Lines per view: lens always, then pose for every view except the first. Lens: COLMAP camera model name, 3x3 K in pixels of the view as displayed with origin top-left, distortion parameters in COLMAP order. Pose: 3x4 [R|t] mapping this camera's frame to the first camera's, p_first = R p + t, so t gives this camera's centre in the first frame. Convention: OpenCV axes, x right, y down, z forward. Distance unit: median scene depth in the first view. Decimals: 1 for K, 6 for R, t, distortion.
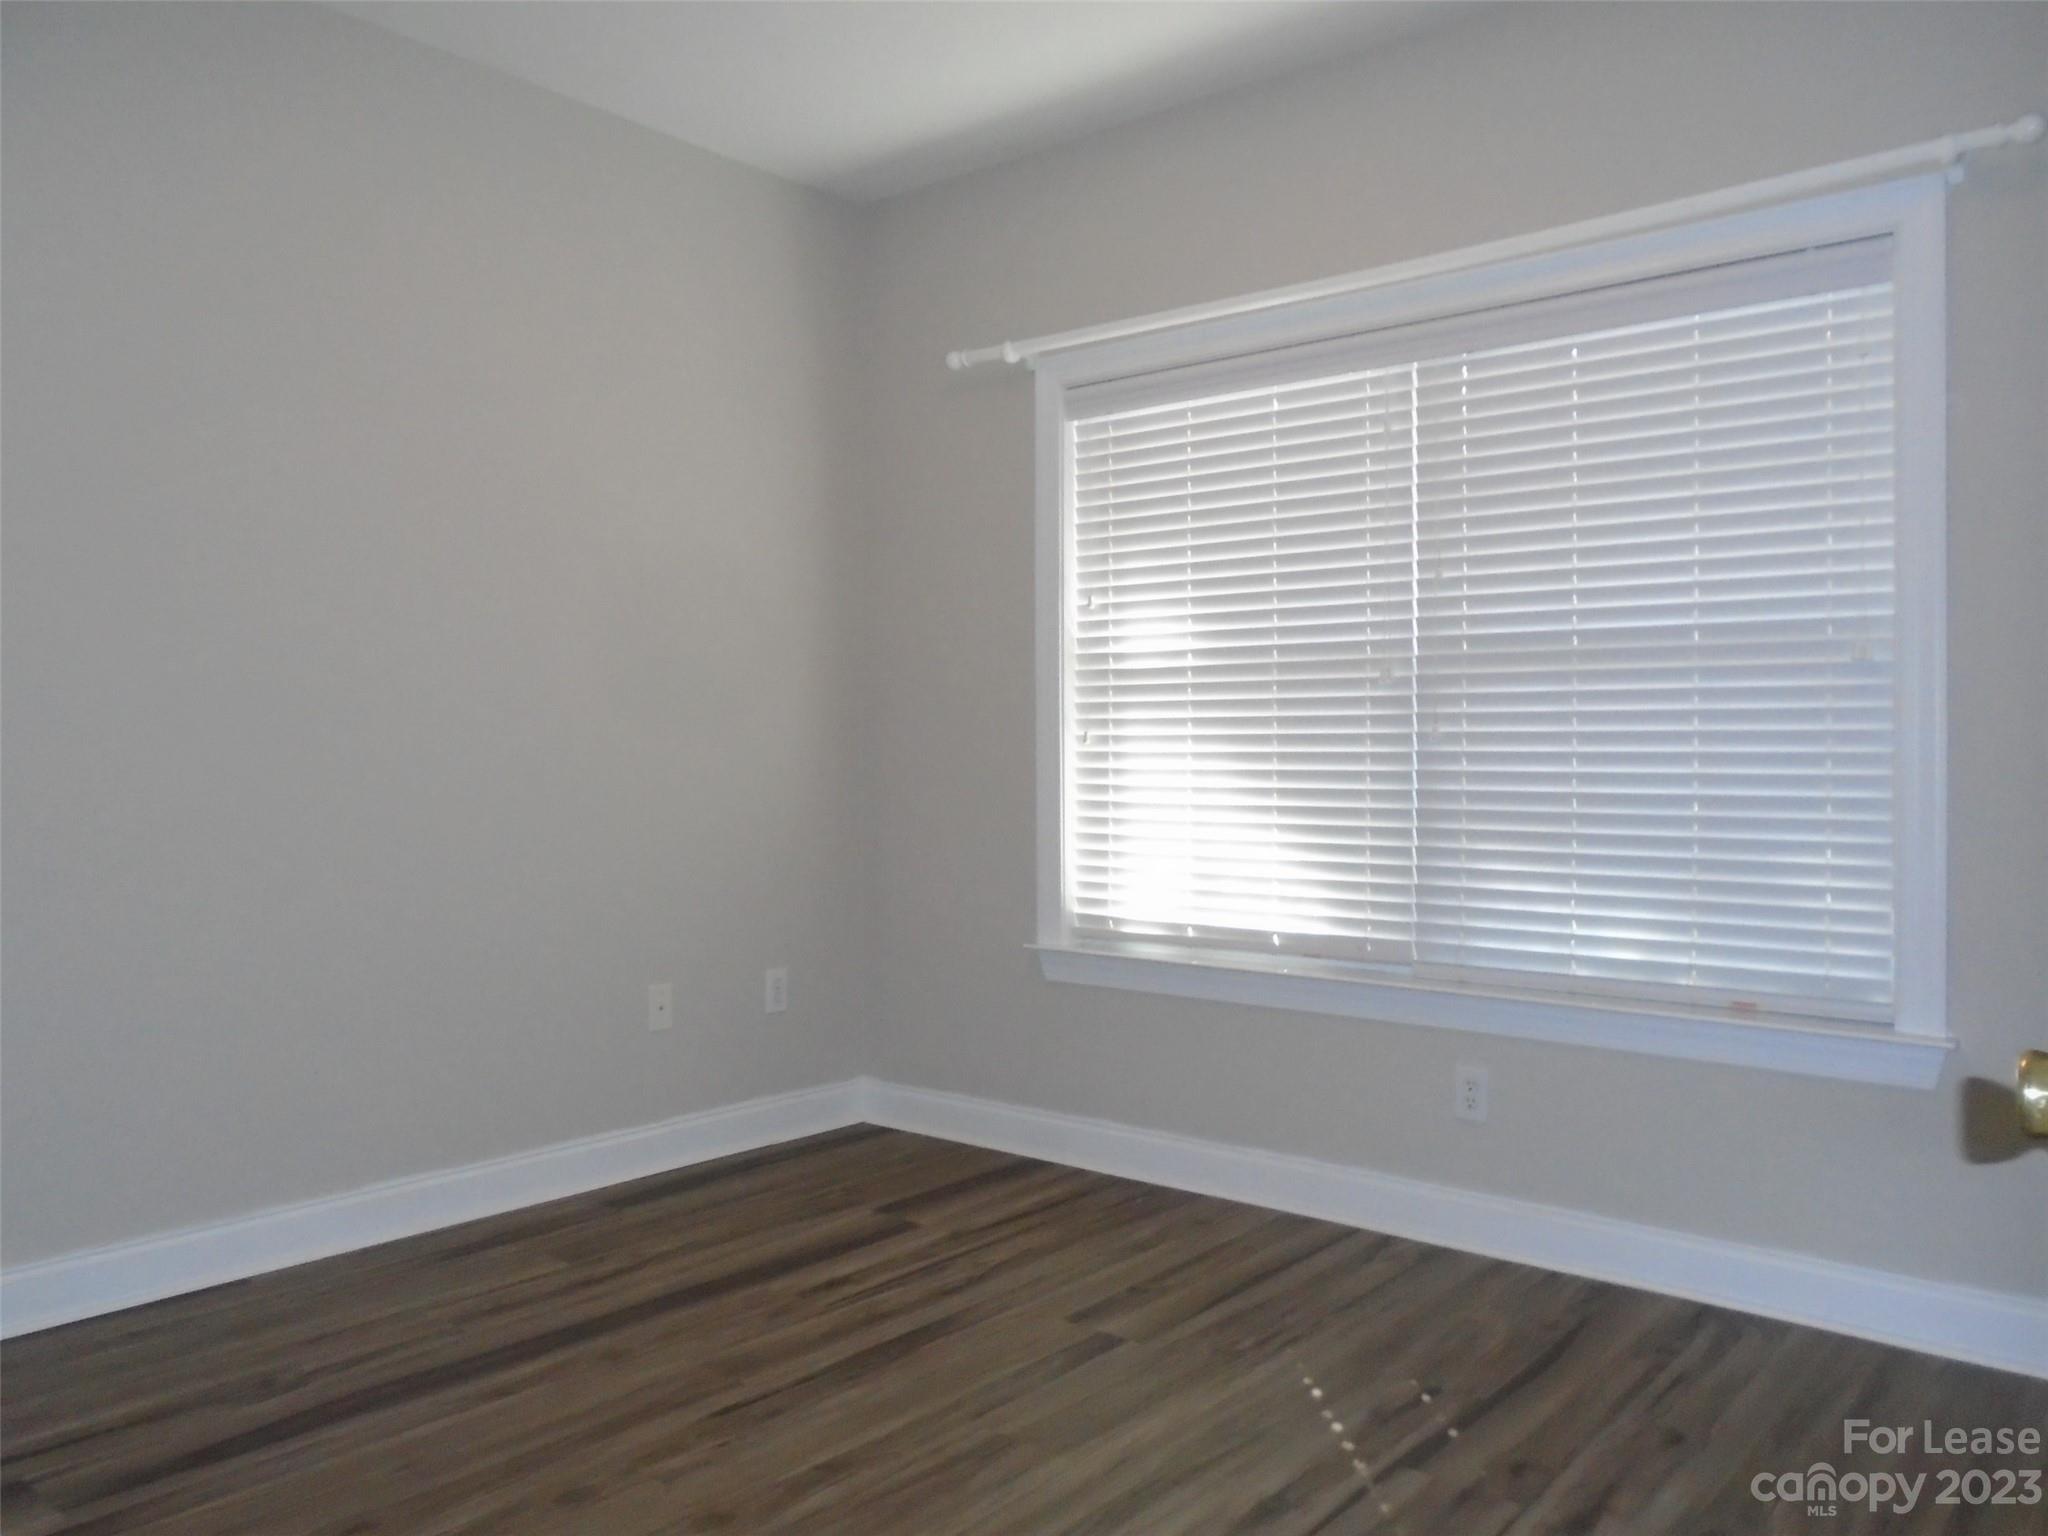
lens RADIAL K [[1582.9, 0, 1024.0], [0, 1582.9, 768.0], [0, 0, 1]] dist [-0.001913, -0.001503]
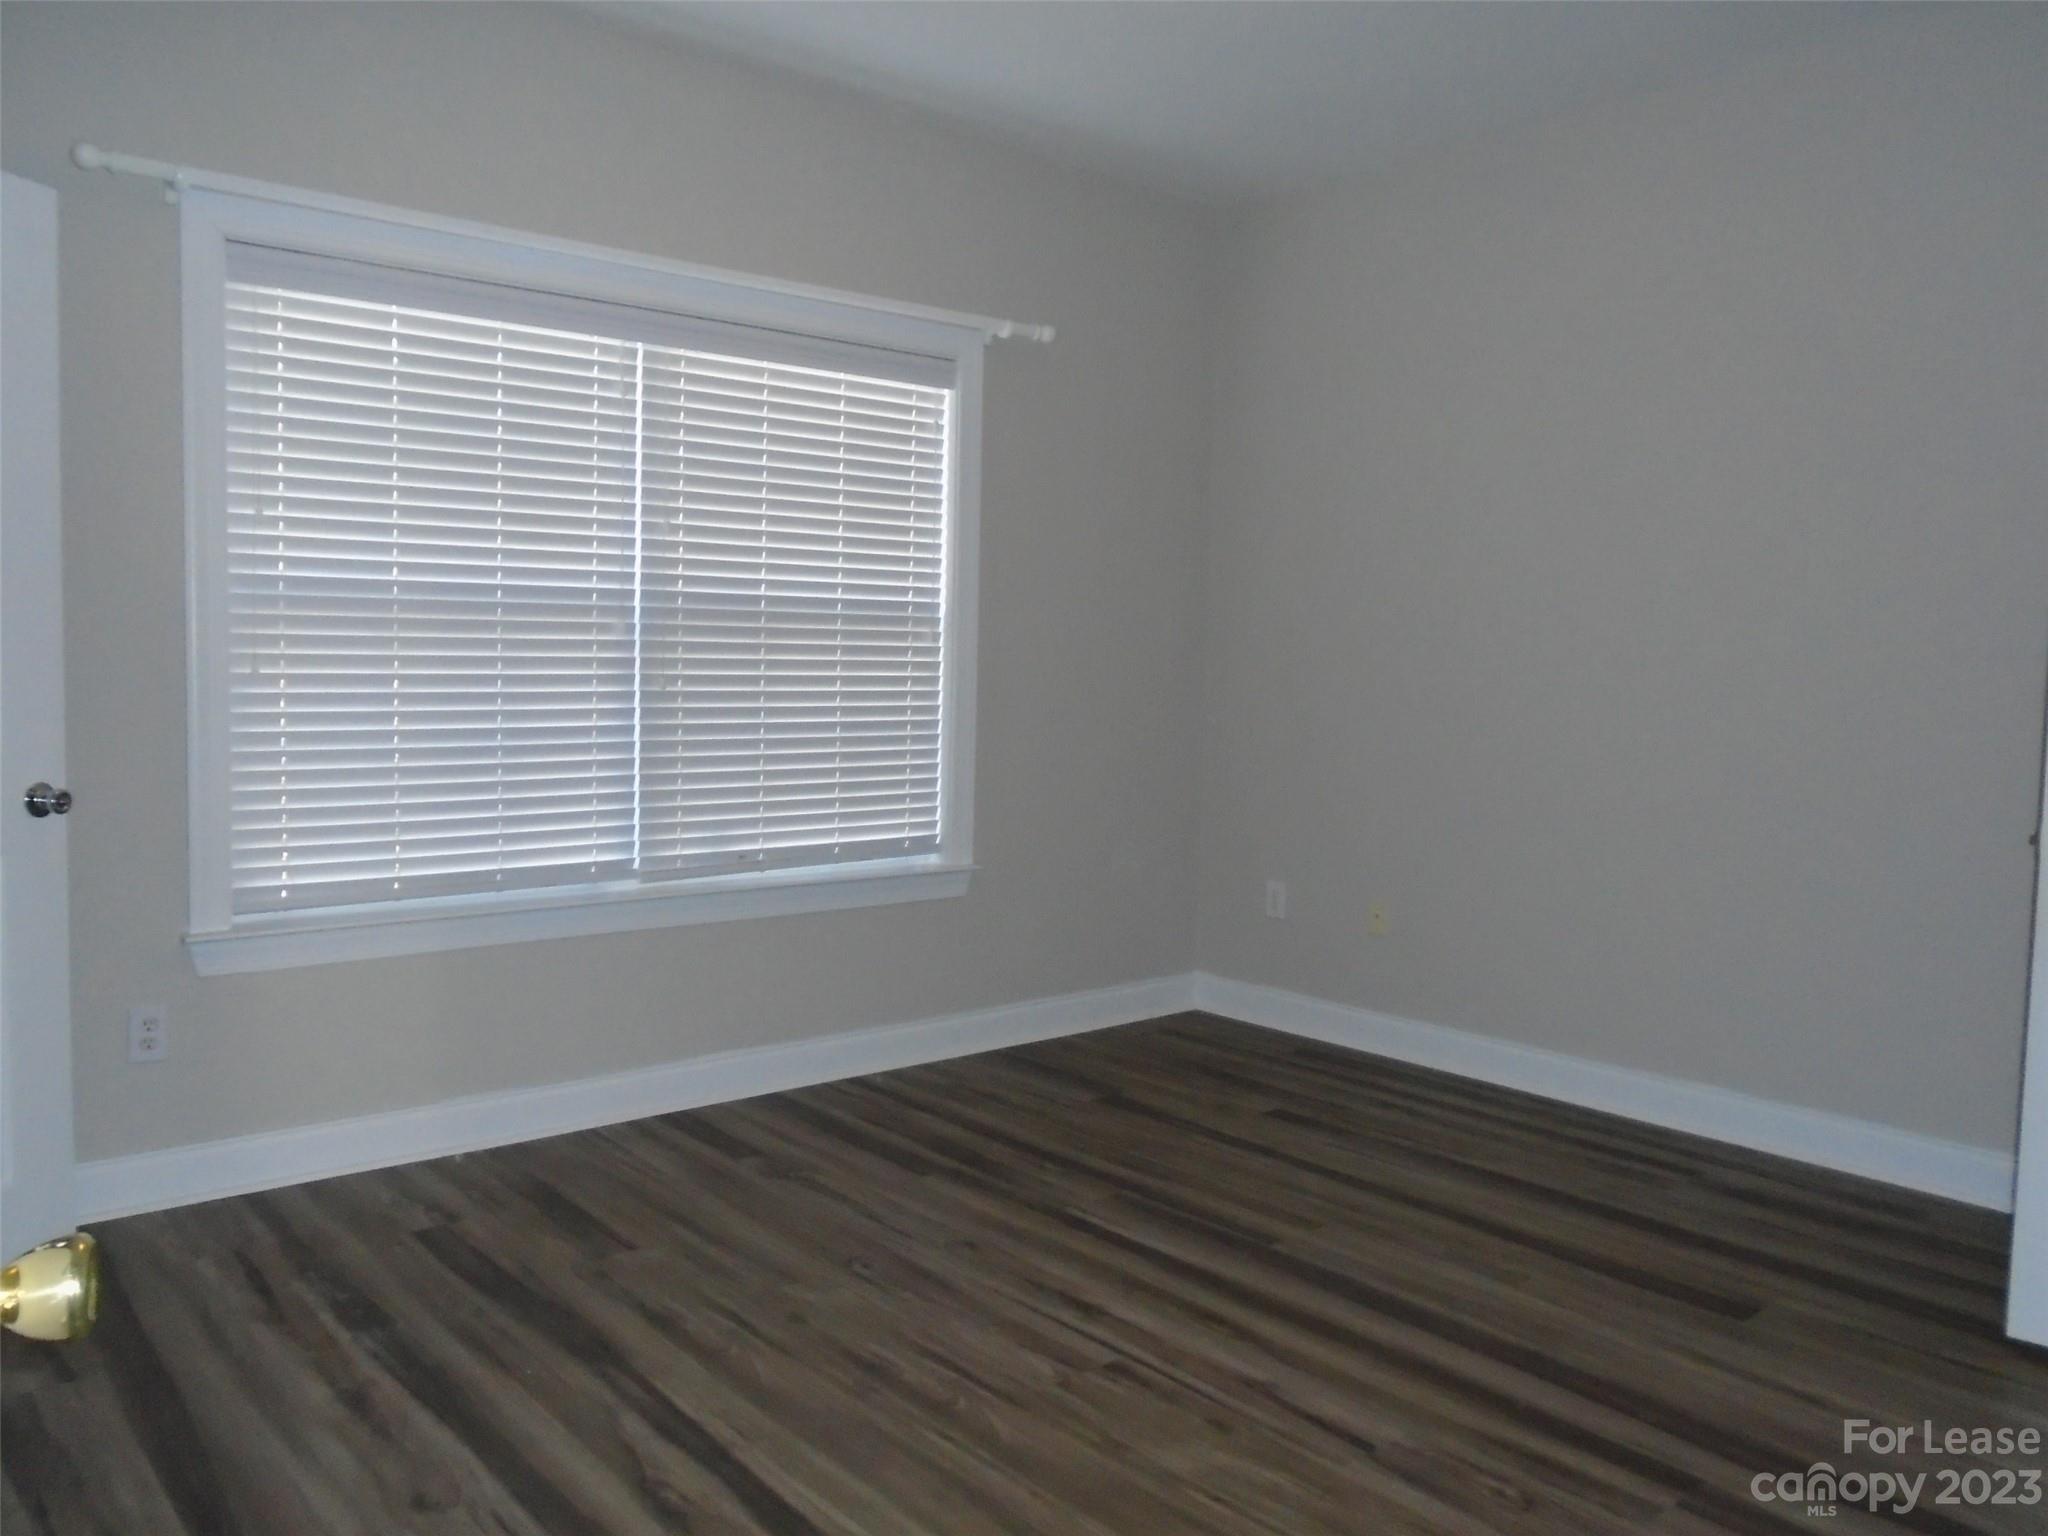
lens RADIAL K [[1582.9, 0, 1024.0], [0, 1582.9, 768.0], [0, 0, 1]] dist [-0.001913, -0.001503]
pose [[0.185241, -0.057431, 0.981013, -0.812415], [-0.000324, 0.998287, 0.058504, -0.021798], [-0.982693, -0.011155, 0.184905, 0.522059]]
